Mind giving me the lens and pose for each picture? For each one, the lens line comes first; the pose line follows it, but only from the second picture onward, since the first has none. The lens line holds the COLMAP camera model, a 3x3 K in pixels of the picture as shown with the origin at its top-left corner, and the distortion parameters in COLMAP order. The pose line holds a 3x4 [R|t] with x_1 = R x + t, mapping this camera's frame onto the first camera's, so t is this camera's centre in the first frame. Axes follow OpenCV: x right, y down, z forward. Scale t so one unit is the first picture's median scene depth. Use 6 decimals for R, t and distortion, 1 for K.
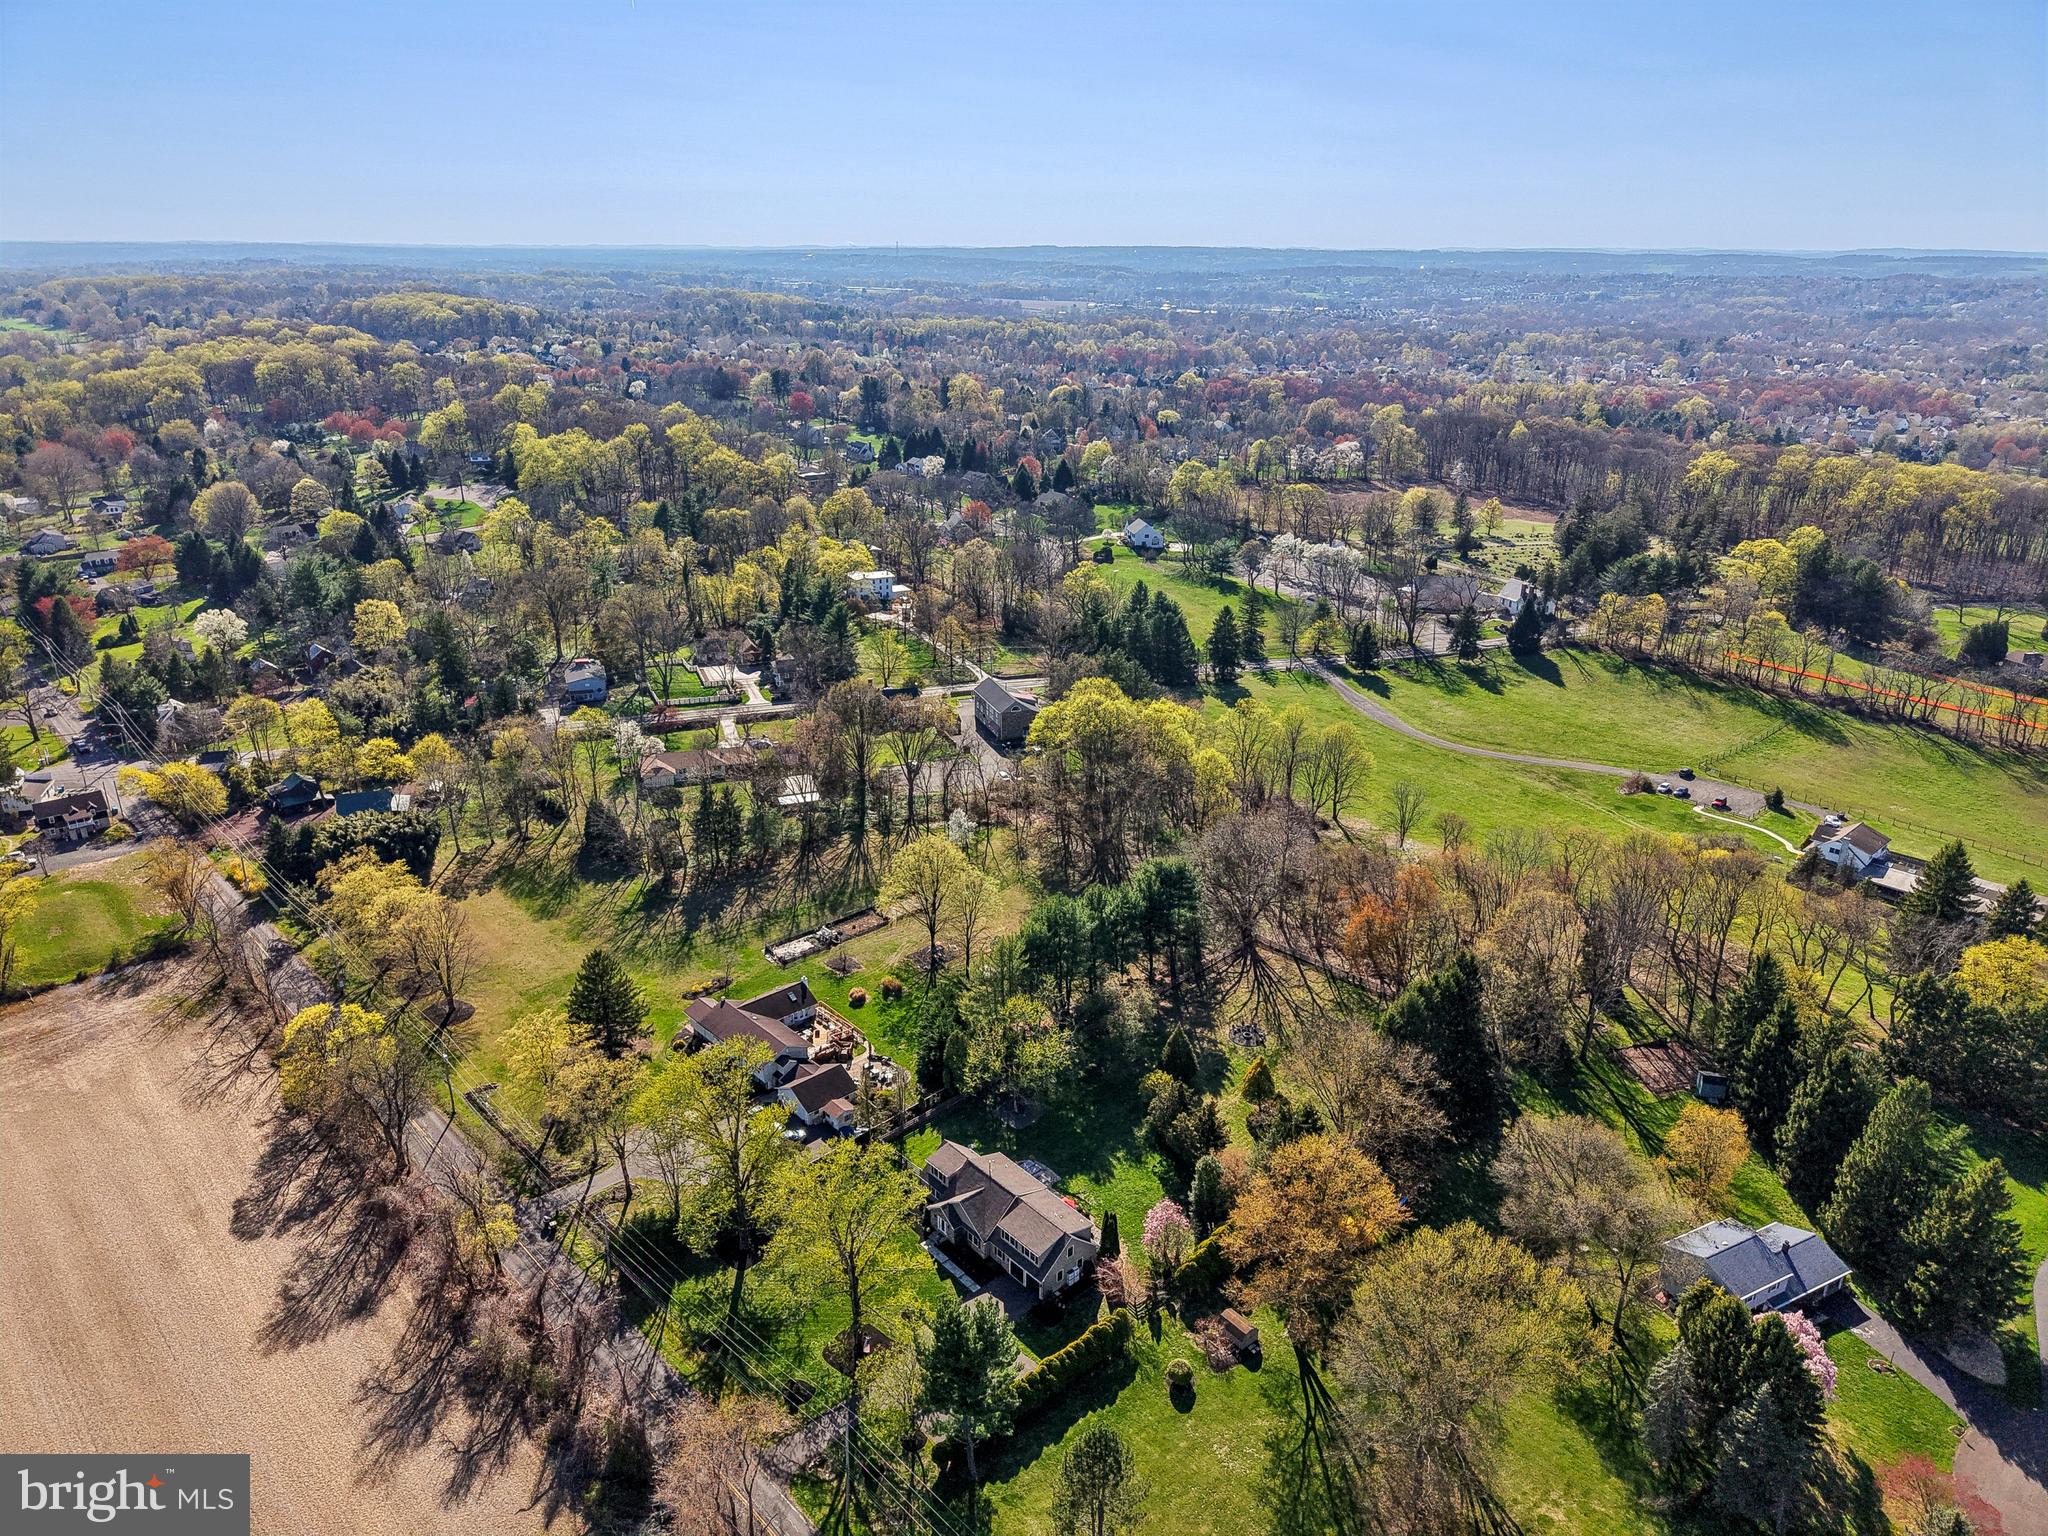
lens RADIAL K [[1370.1, 0, 1019.8], [0, 1370.1, 765.0], [0, 0, 1]] dist [0.021649, -0.023713]
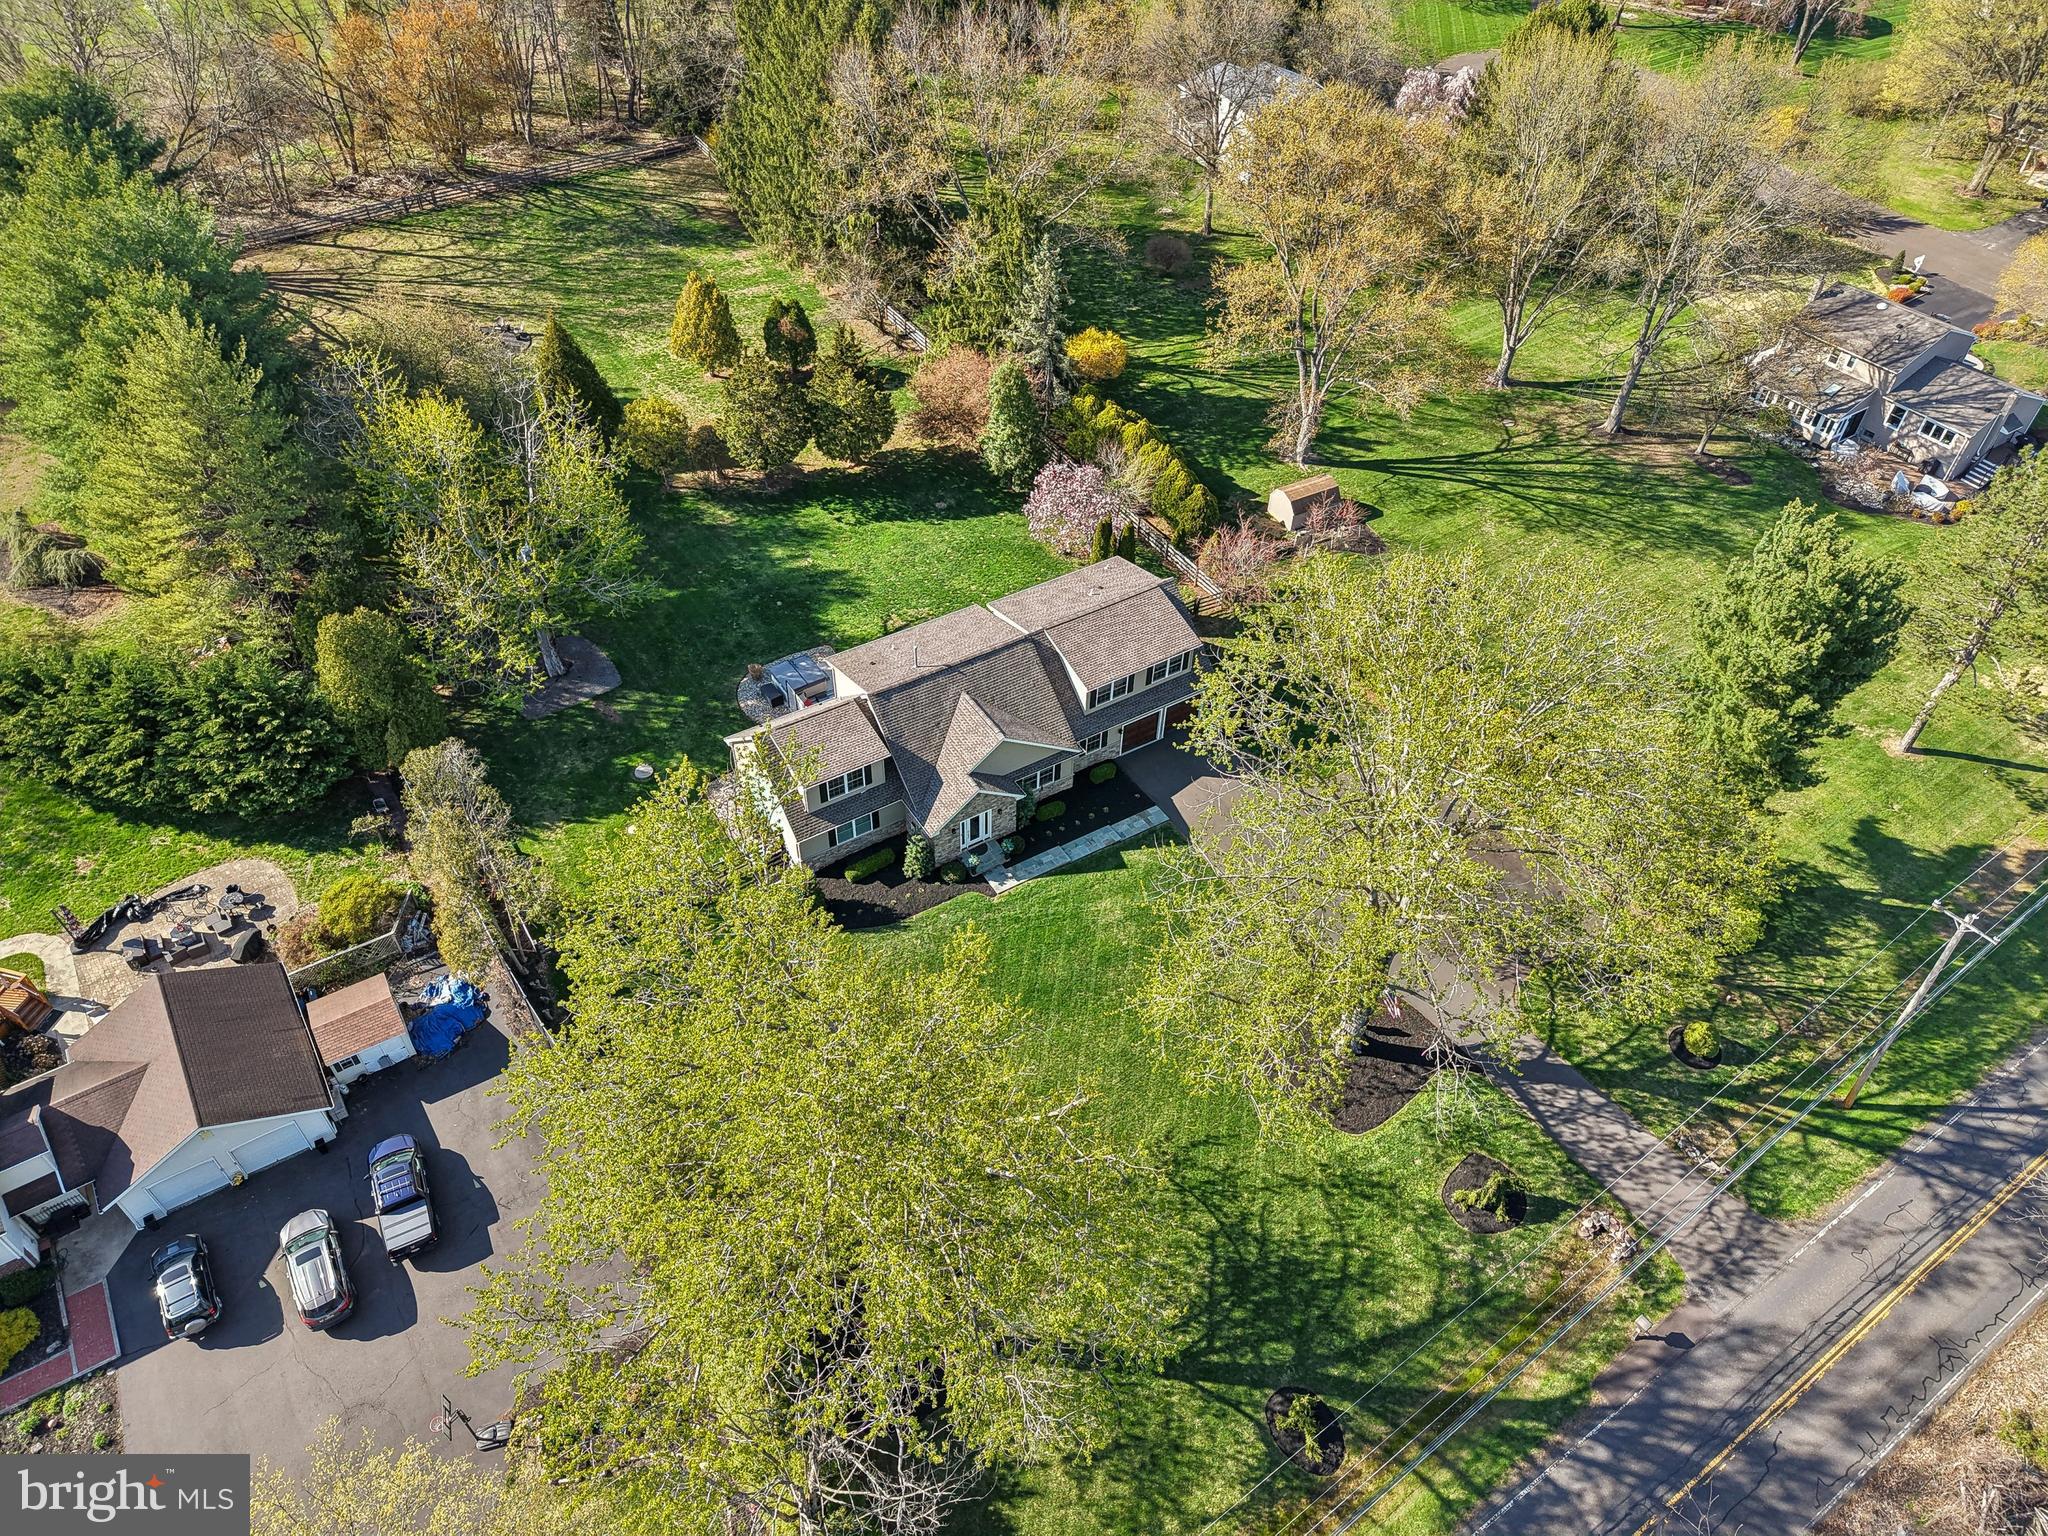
lens RADIAL K [[1387.4, 0, 1016.6], [0, 1387.4, 767.2], [0, 0, 1]] dist [0.022968, -0.024864]
pose [[0.160471, -0.685548, 0.710122, -0.276583], [0.335407, 0.714508, 0.613987, 0.066150], [-0.928306, 0.139653, 0.344595, 0.712926]]
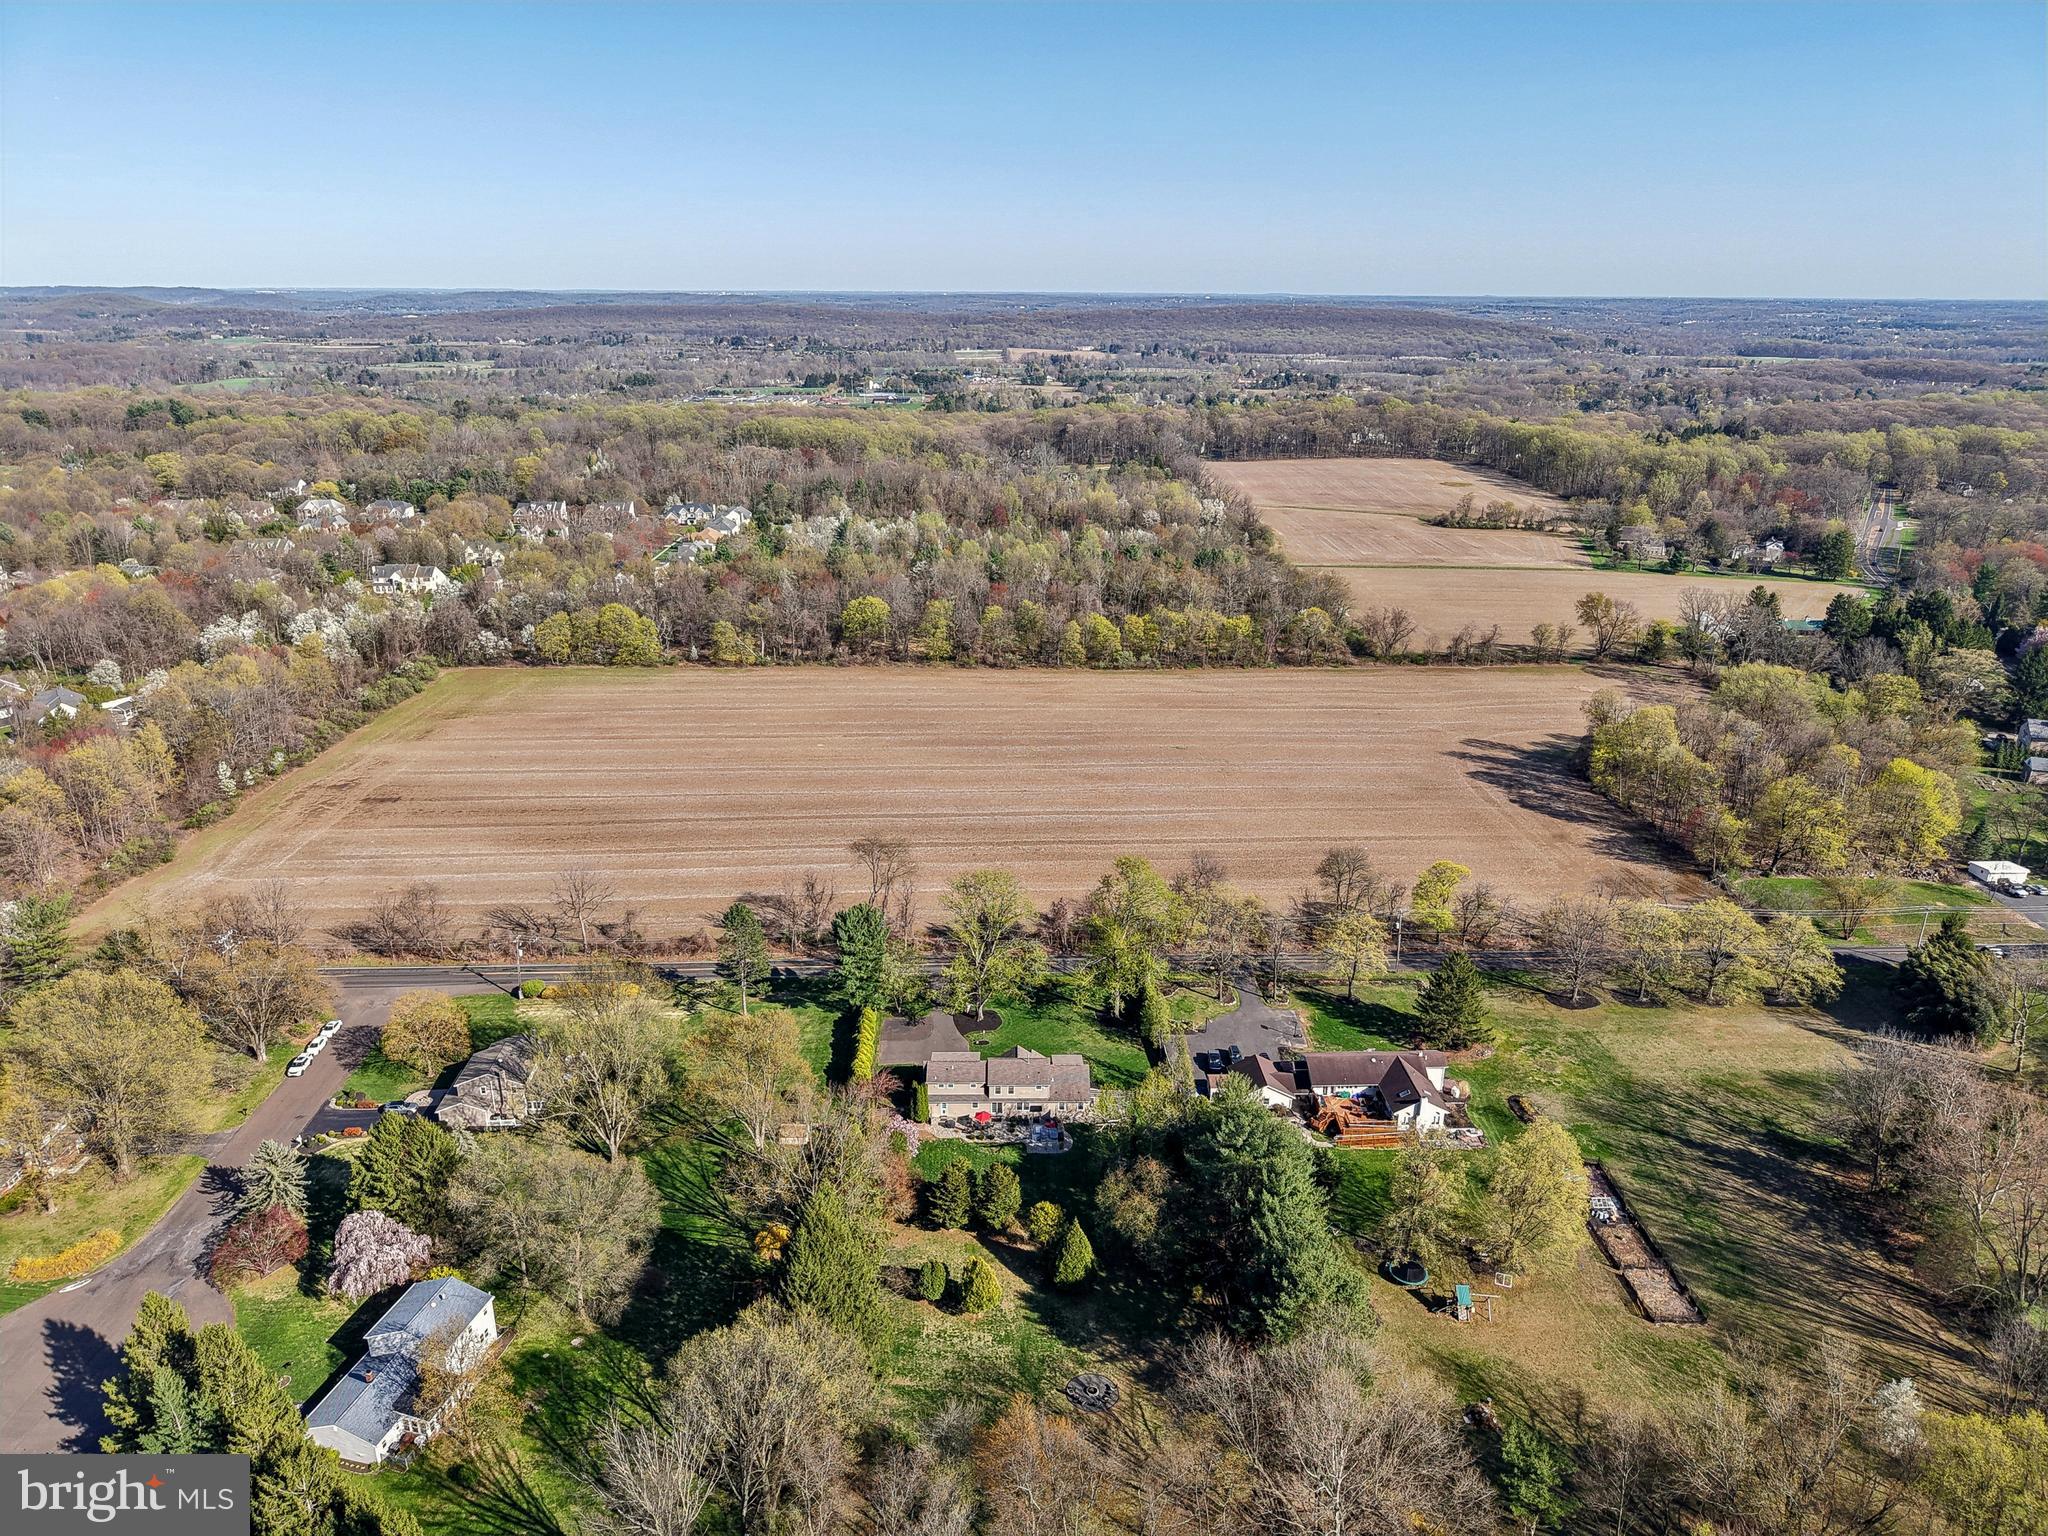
lens RADIAL K [[1370.1, 0, 1019.8], [0, 1370.1, 765.0], [0, 0, 1]] dist [0.021649, -0.023713]
pose [[-0.644463, 0.242994, -0.724997, 0.662227], [-0.281204, 0.806394, 0.520243, -0.447956], [0.711050, 0.539150, -0.451360, 1.183532]]
